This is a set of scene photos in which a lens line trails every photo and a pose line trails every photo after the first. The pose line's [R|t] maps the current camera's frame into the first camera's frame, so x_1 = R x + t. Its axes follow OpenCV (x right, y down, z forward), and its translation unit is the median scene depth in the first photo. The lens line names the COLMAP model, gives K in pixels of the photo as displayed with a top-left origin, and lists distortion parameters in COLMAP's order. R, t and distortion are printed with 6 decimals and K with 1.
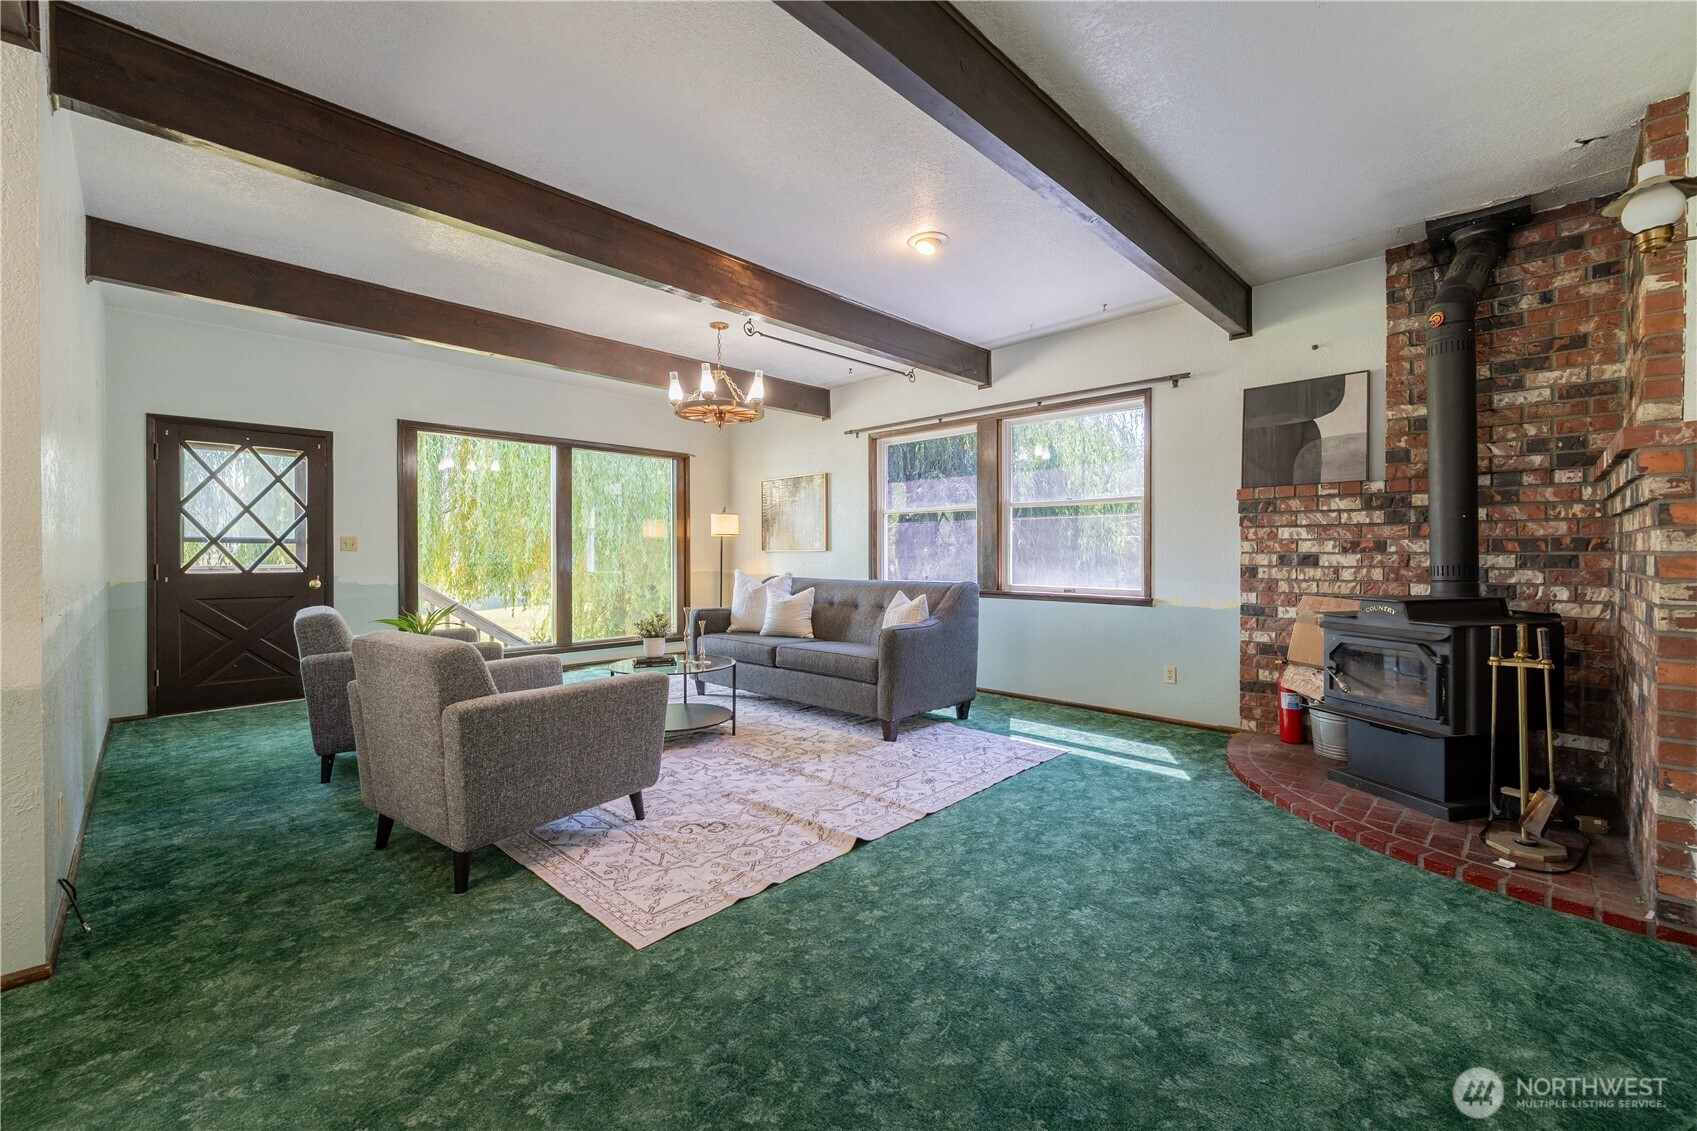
lens RADIAL K [[698.0, 0, 844.7], [0, 698.0, 560.5], [0, 0, 1]] dist [-0.000740, -0.000301]
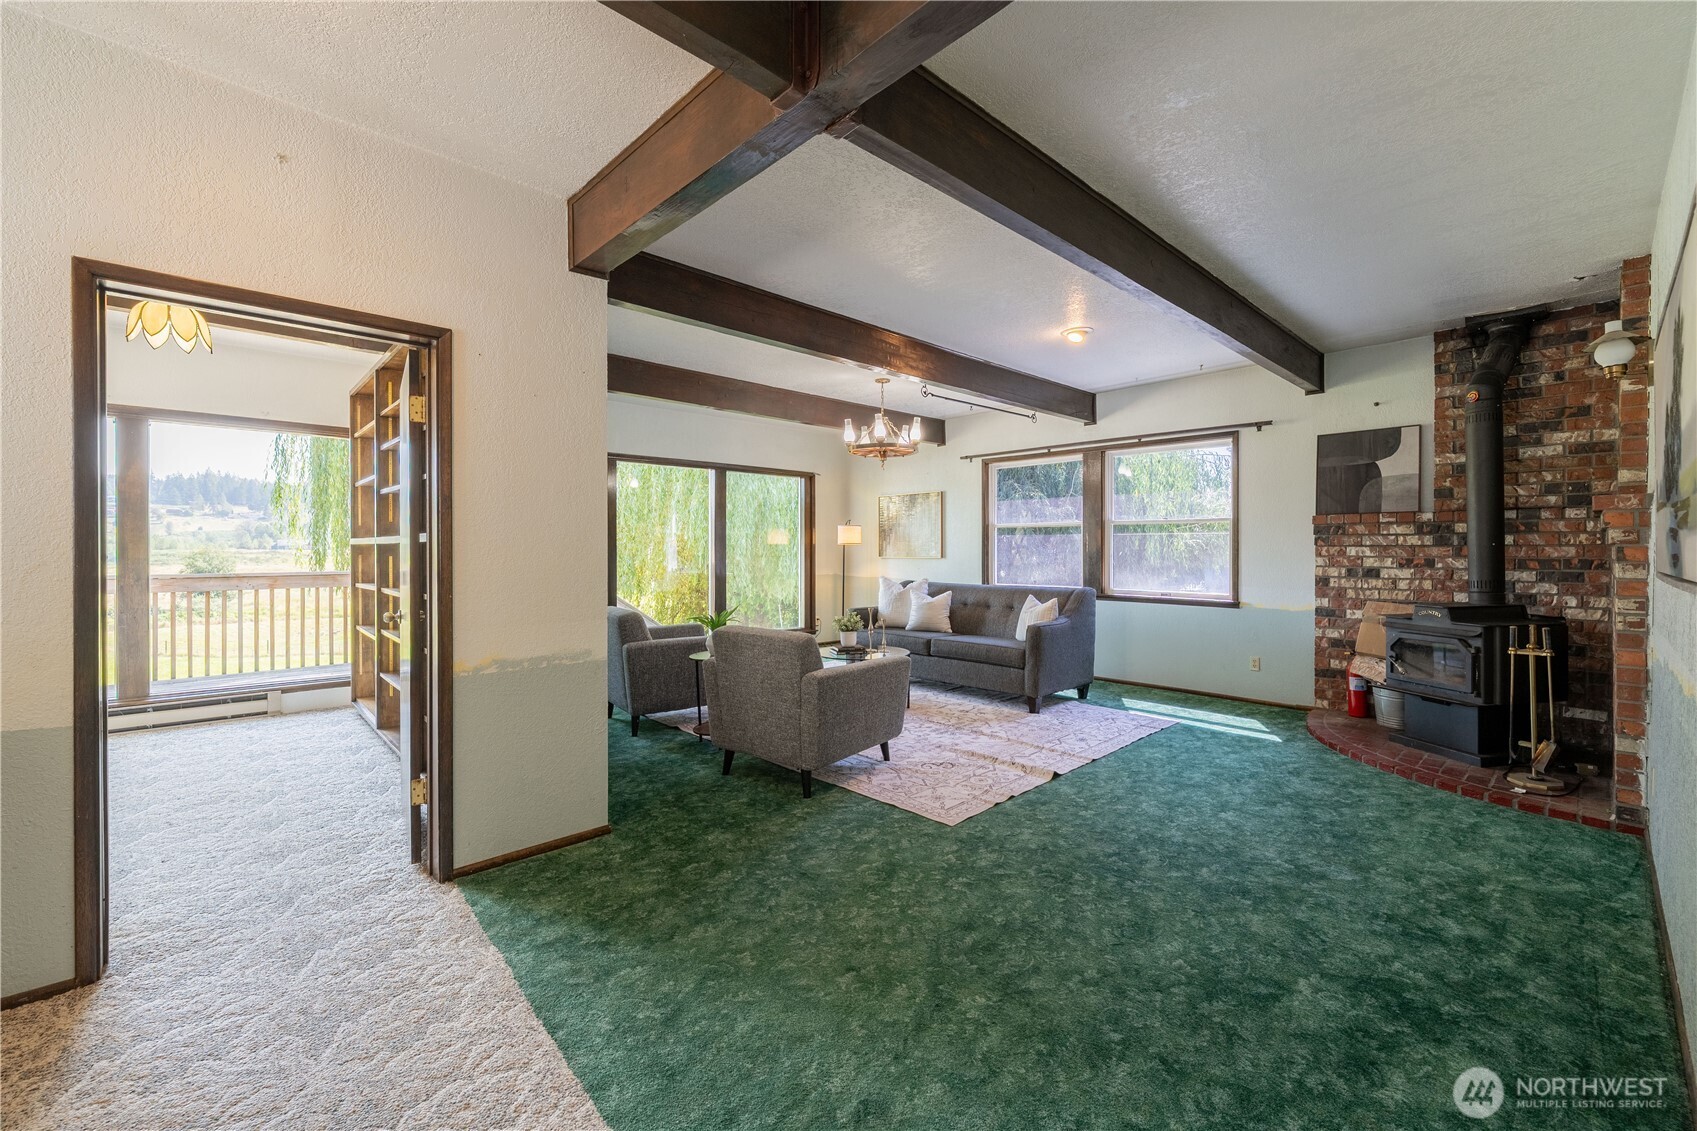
lens RADIAL K [[701.2, 0, 850.7], [0, 701.2, 553.3], [0, 0, 1]] dist [-0.000498, -0.000480]
pose [[0.999342, 0.001431, -0.036234, -0.279306], [-0.001550, 0.999993, -0.003262, -0.036512], [0.036229, 0.003316, 0.999338, -0.365179]]
